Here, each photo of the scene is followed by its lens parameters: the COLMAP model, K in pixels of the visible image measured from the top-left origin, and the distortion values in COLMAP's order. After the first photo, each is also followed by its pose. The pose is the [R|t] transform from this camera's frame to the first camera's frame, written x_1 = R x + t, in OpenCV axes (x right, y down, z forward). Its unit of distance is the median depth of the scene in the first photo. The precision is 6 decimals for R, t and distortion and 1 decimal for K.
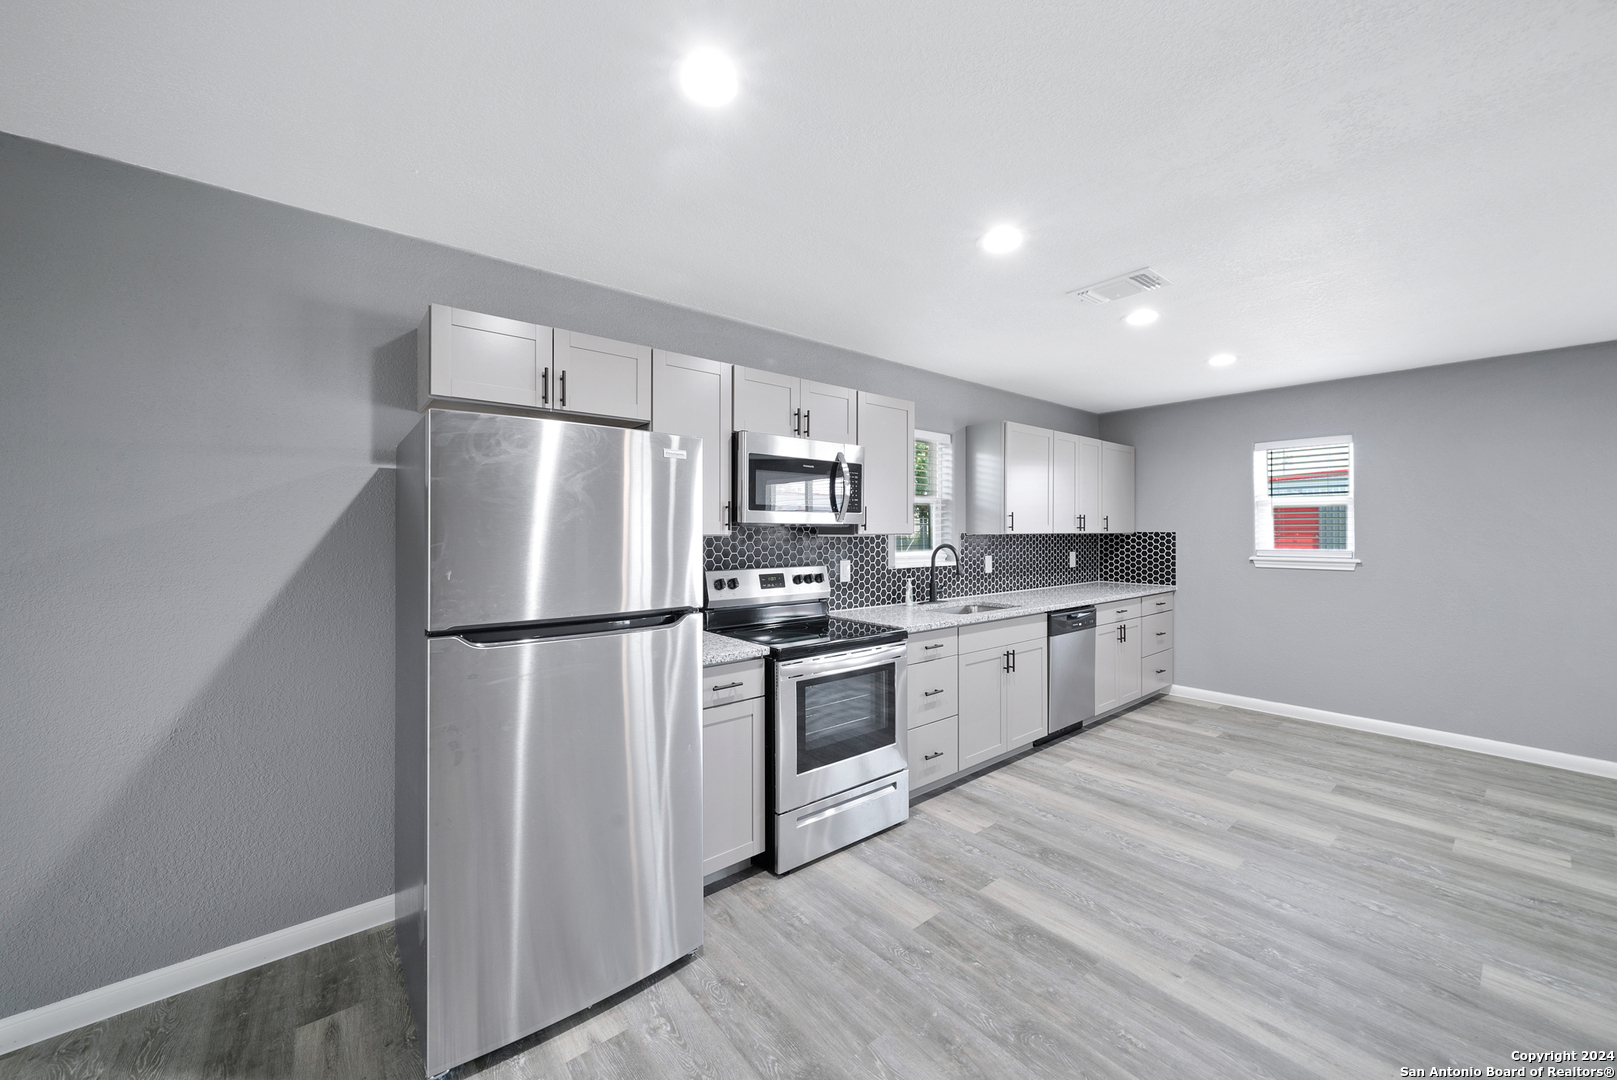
lens RADIAL K [[604.9, 0, 814.5], [0, 604.9, 532.7], [0, 0, 1]] dist [0.000362, -0.000045]
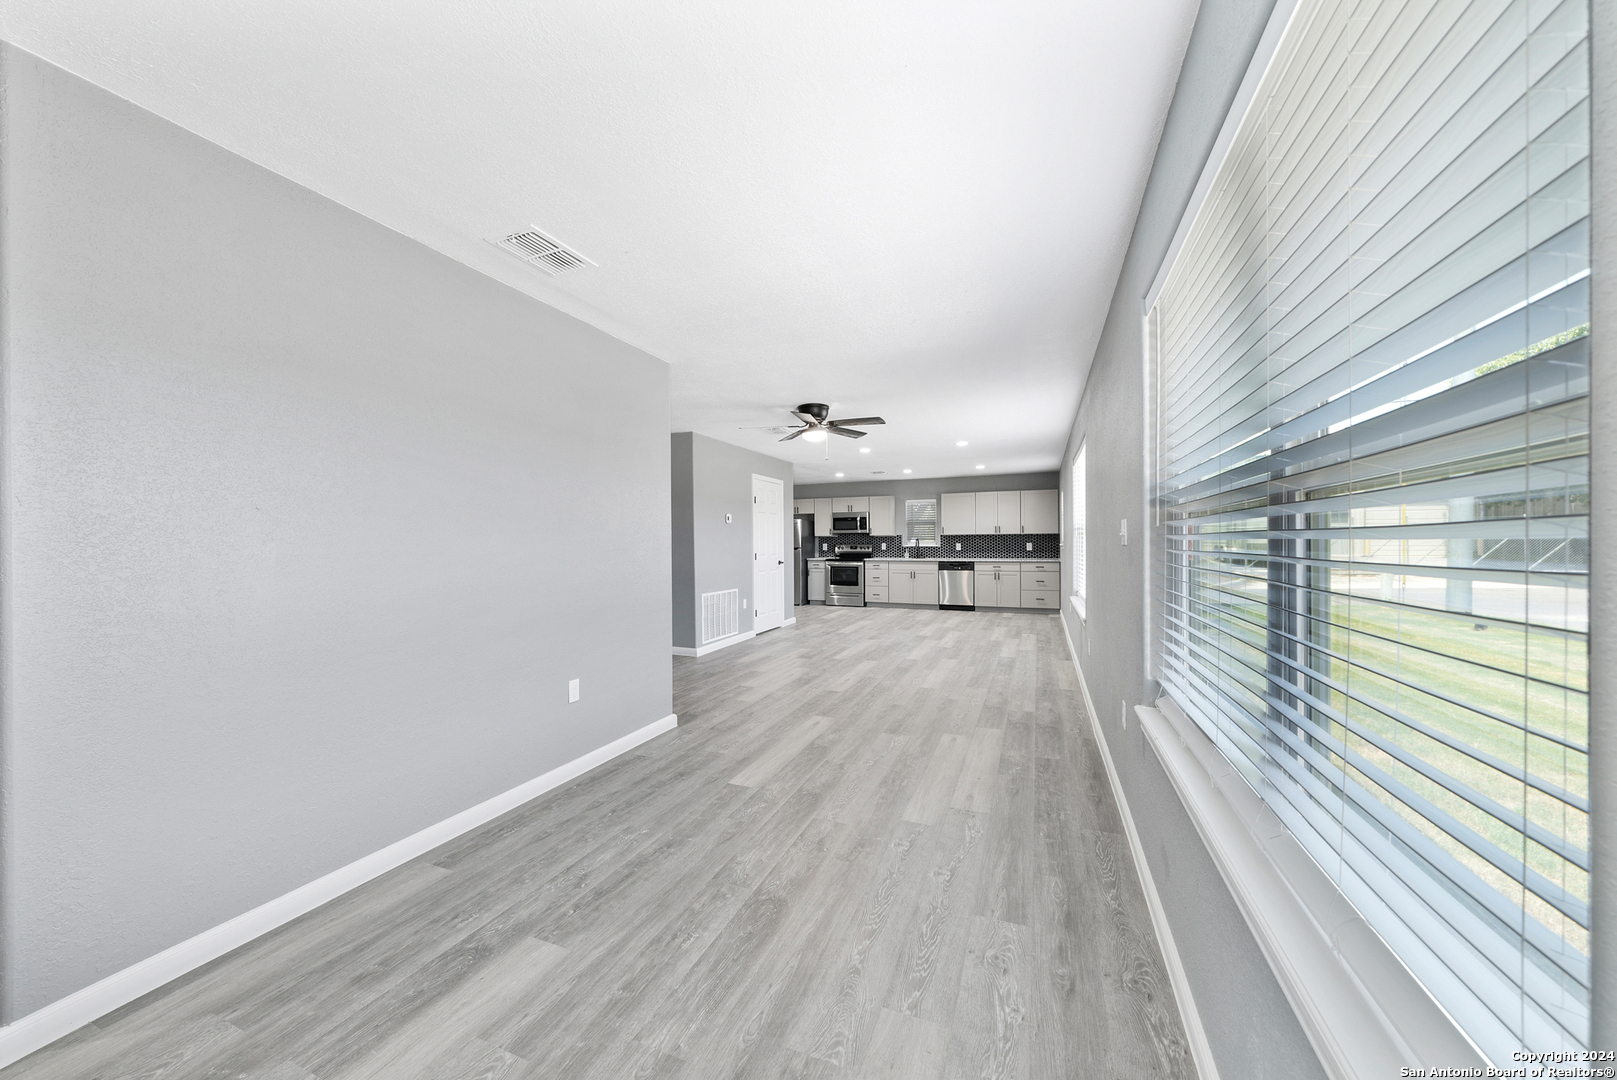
lens RADIAL K [[555.9, 0, 804.0], [0, 555.9, 548.9], [0, 0, 1]] dist [-0.005660, -0.000005]
pose [[0.461497, 0.005780, -0.887123, 2.579773], [0.005055, 0.999945, 0.009144, 0.045007], [0.887127, -0.008704, 0.461443, -0.832062]]
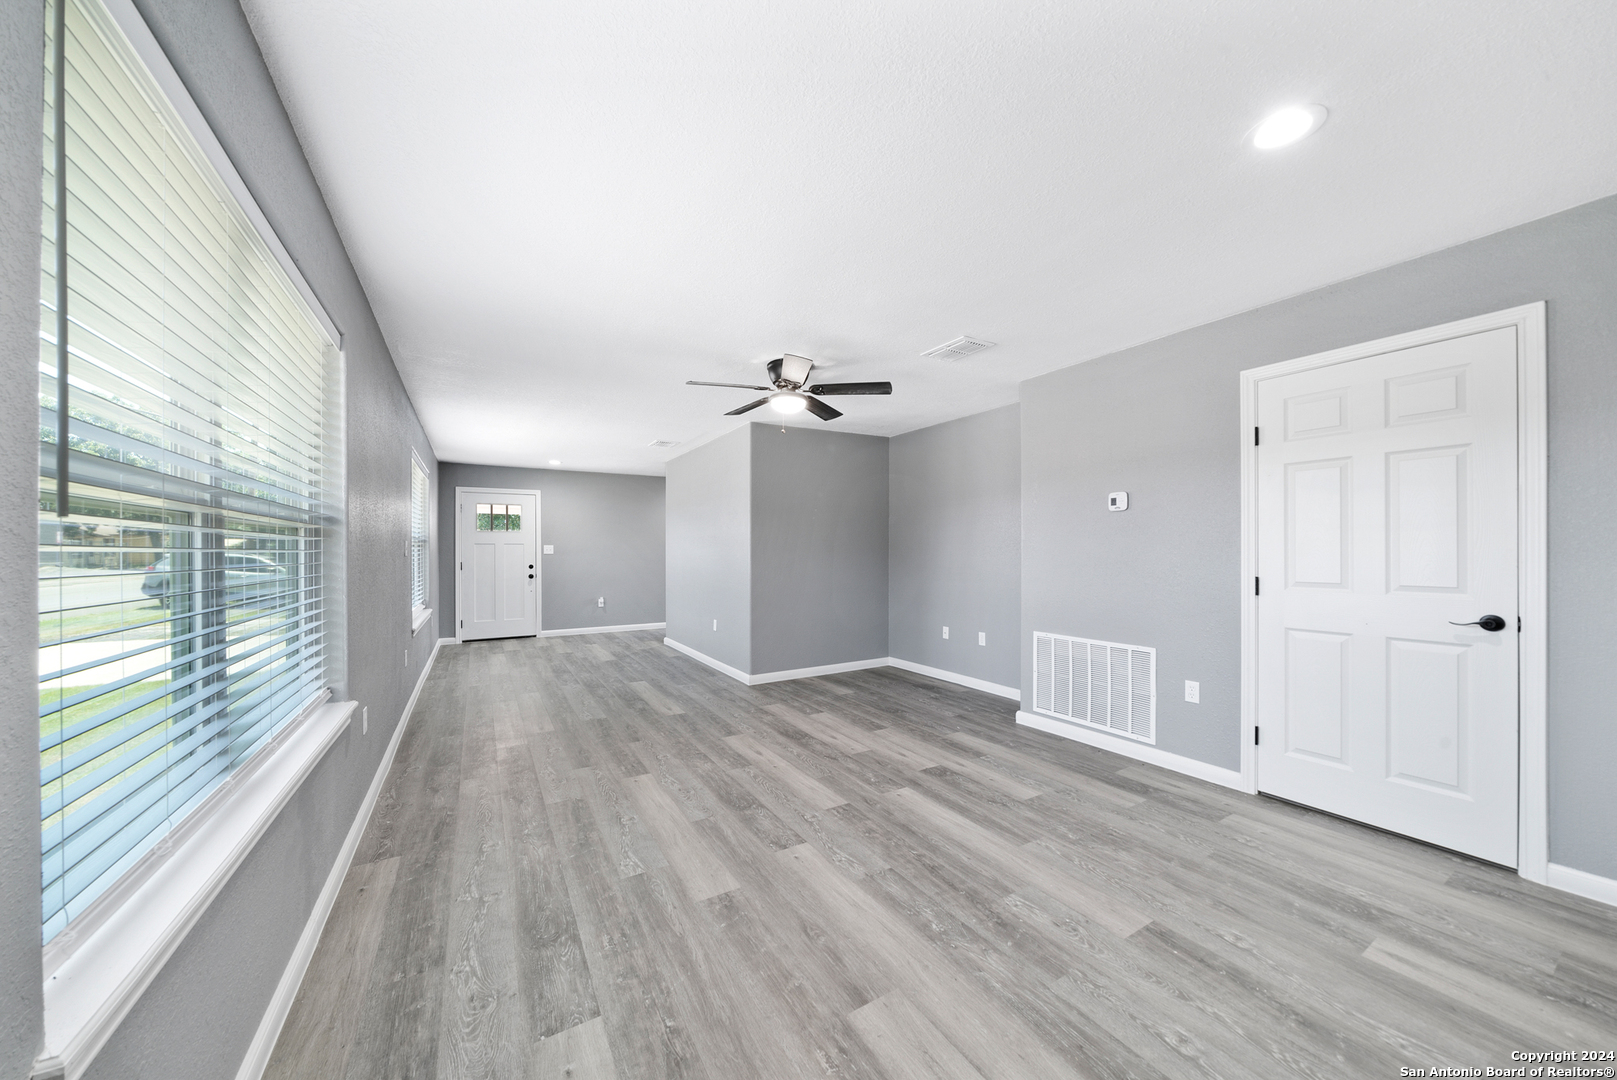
lens RADIAL K [[556.1, 0, 810.5], [0, 556.1, 548.0], [0, 0, 1]] dist [-0.001926, -0.000141]
pose [[-0.988253, 0.003383, 0.152790, 1.196475], [0.002757, 0.999987, -0.004310, 0.039963], [-0.152802, -0.003838, -0.988249, 0.792002]]
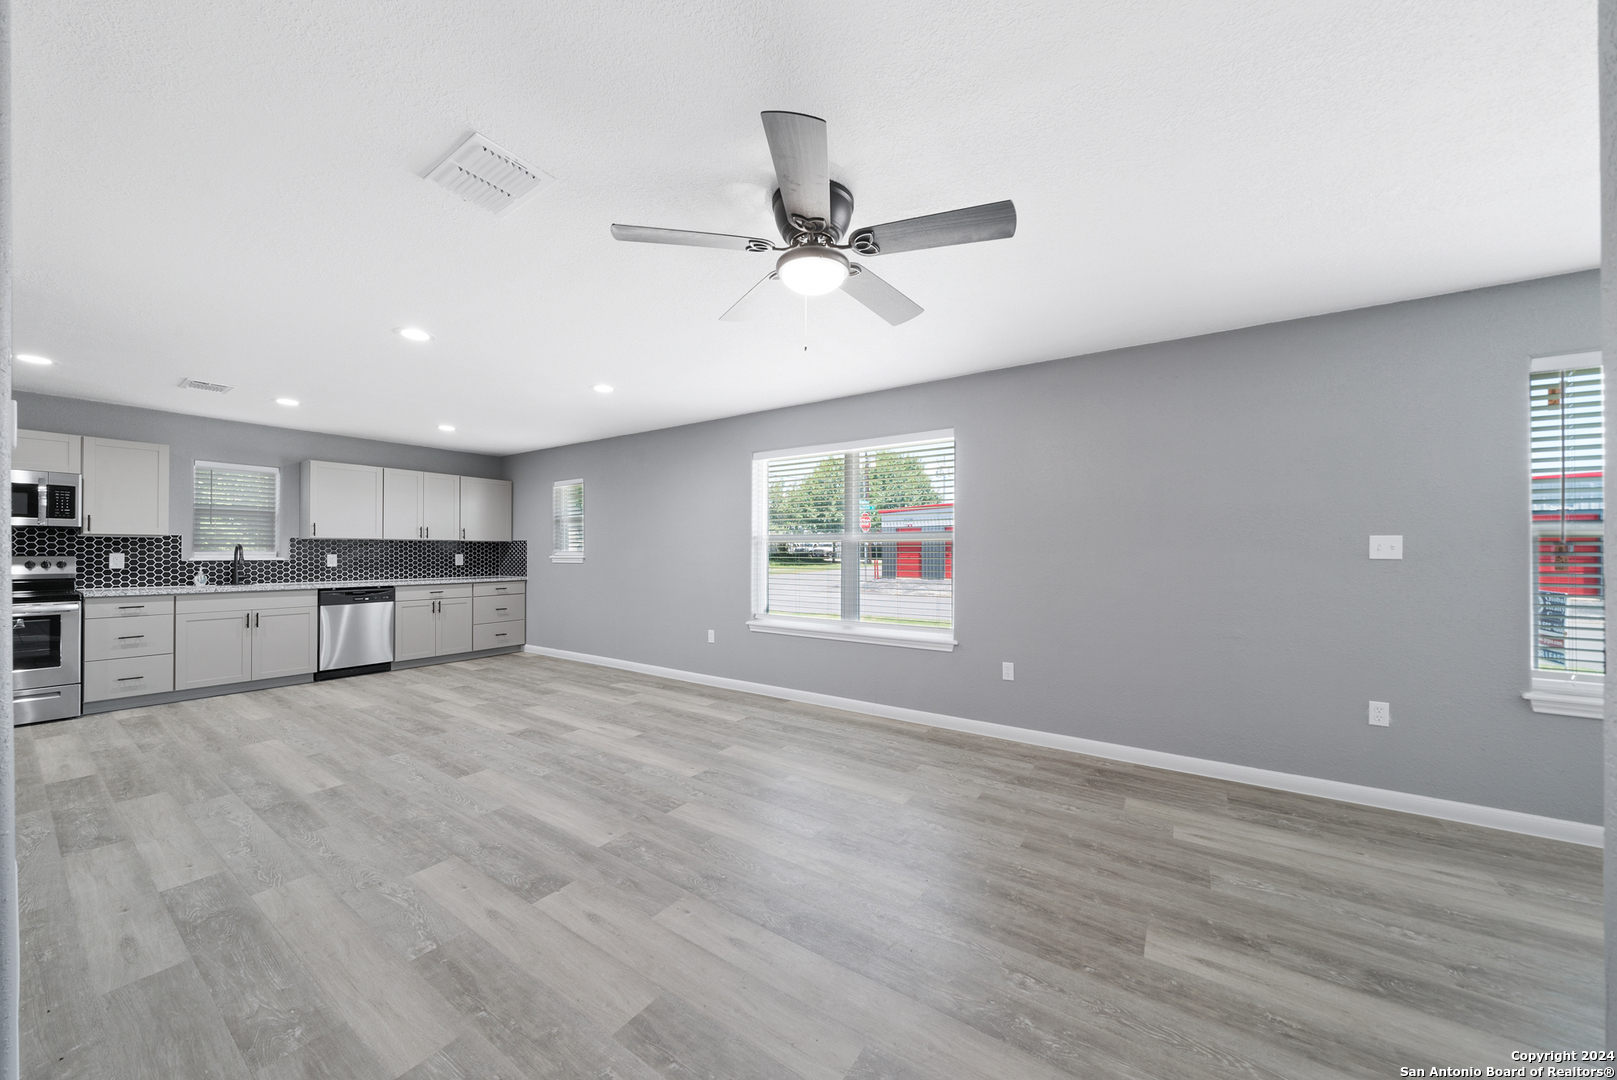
lens RADIAL K [[563.3, 0, 800.1], [0, 563.3, 549.2], [0, 0, 1]] dist [-0.005015, 0.000250]
pose [[0.963776, 0.003551, 0.266690, 1.232518], [-0.001272, 0.999961, -0.008720, 0.044401], [-0.266710, 0.008065, 0.963743, -0.693213]]
